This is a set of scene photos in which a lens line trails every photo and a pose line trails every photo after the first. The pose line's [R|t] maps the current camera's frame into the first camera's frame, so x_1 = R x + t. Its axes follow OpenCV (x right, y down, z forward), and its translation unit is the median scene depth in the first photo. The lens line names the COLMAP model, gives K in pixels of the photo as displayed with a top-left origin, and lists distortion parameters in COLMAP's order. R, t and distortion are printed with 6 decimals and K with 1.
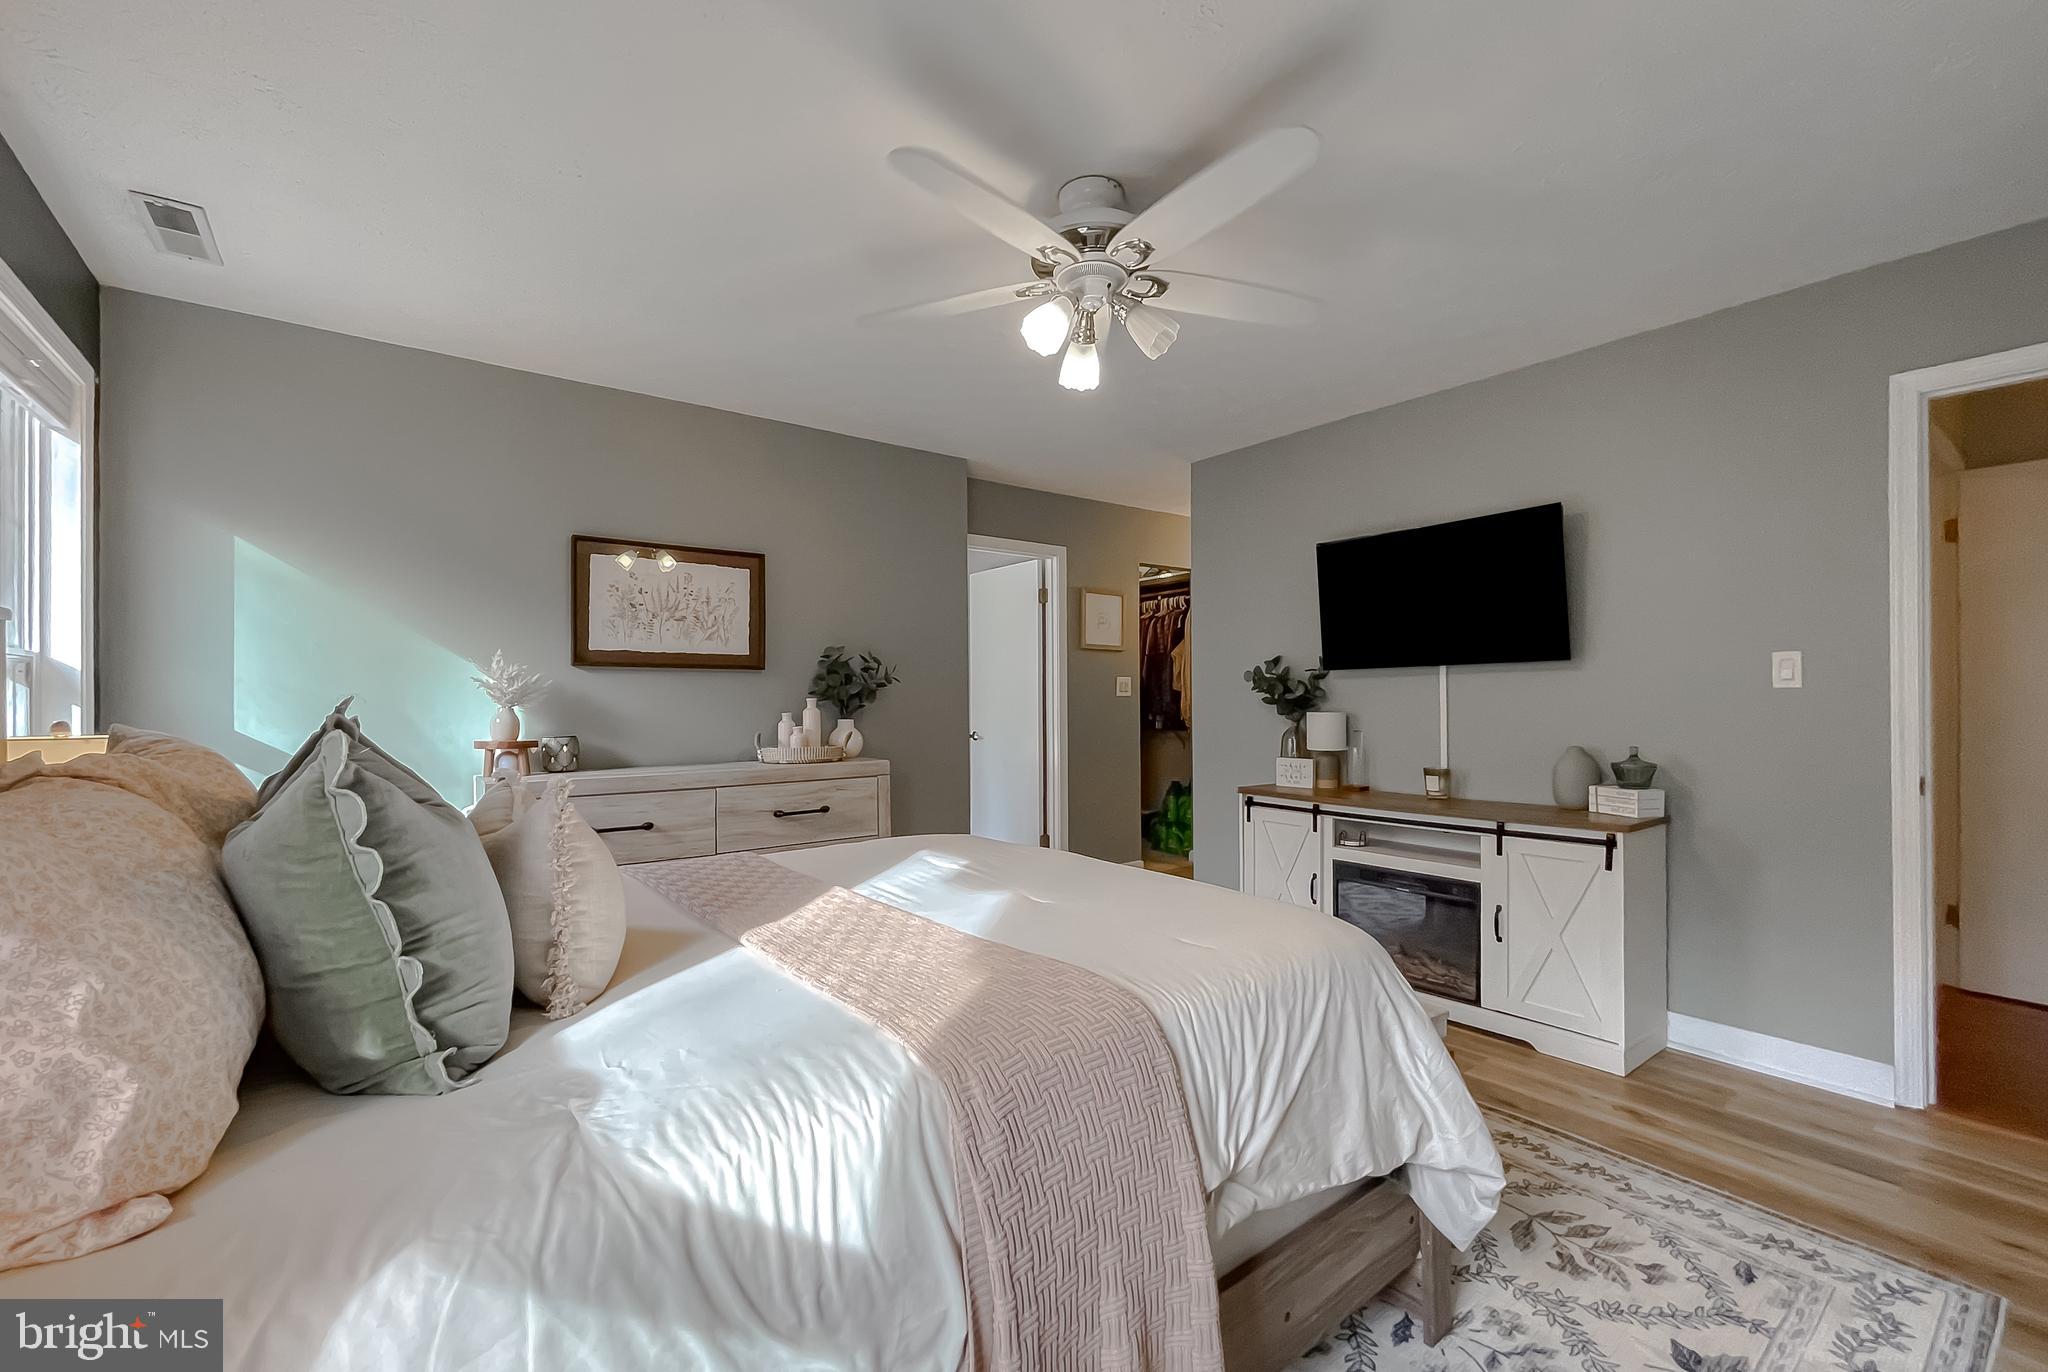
lens RADIAL K [[839.0, 0, 1024.4], [0, 839.0, 709.4], [0, 0, 1]] dist [-0.013480, 0.000036]
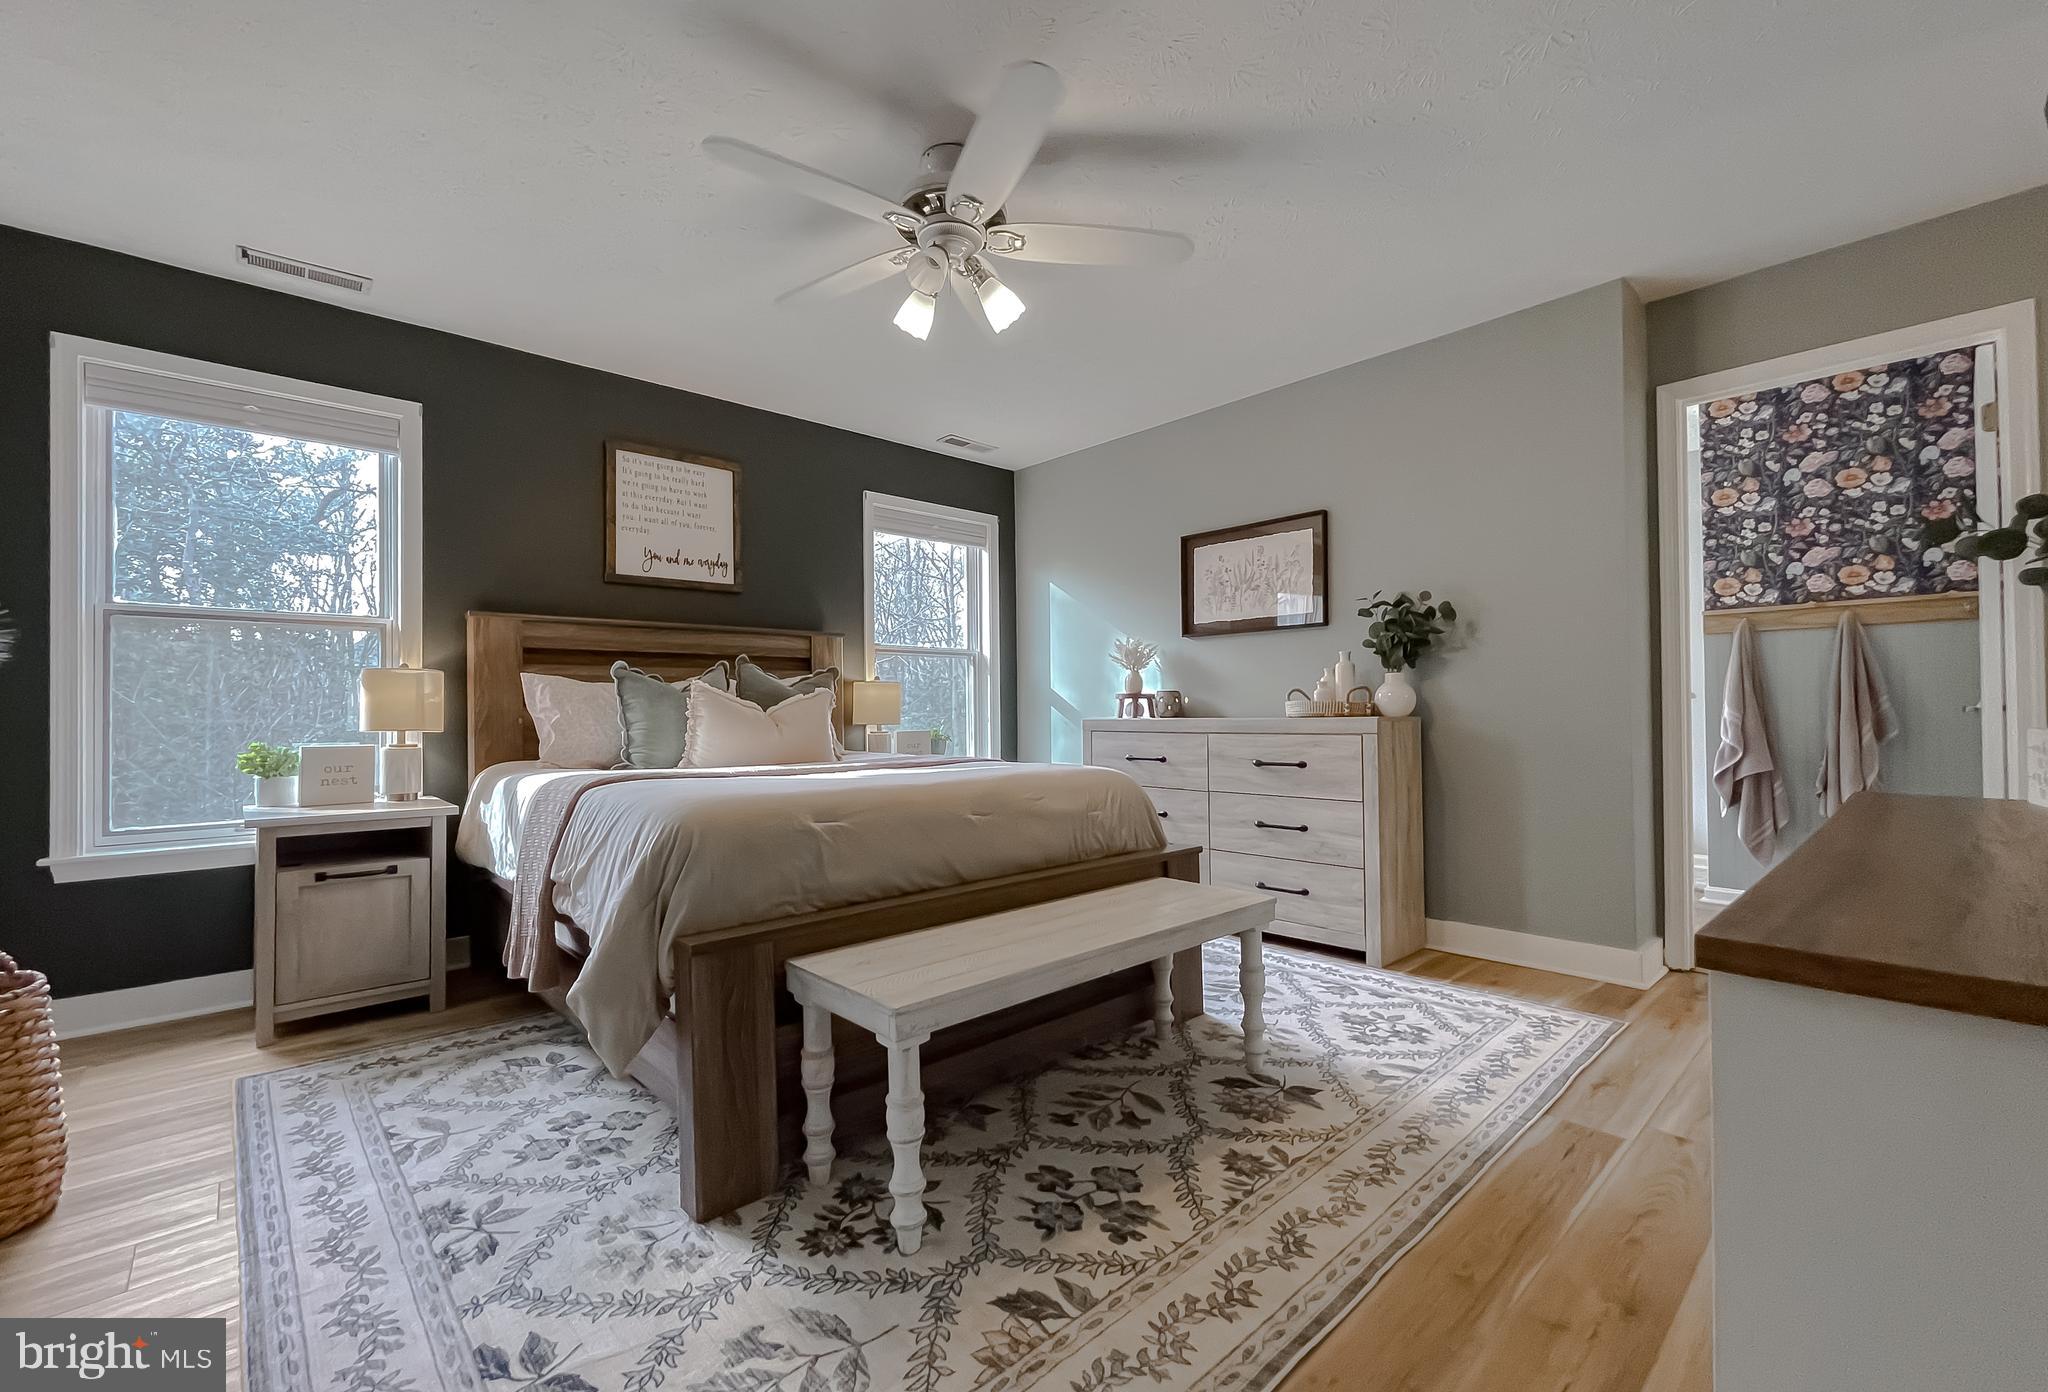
lens RADIAL K [[862.0, 0, 1024.0], [0, 862.0, 696.0], [0, 0, 1]] dist [0.000399, 0.000000]
pose [[0.096362, -0.009069, -0.995305, 0.774024], [0.007438, 0.999937, -0.008391, 0.048780], [0.995319, -0.006594, 0.096424, 0.621506]]
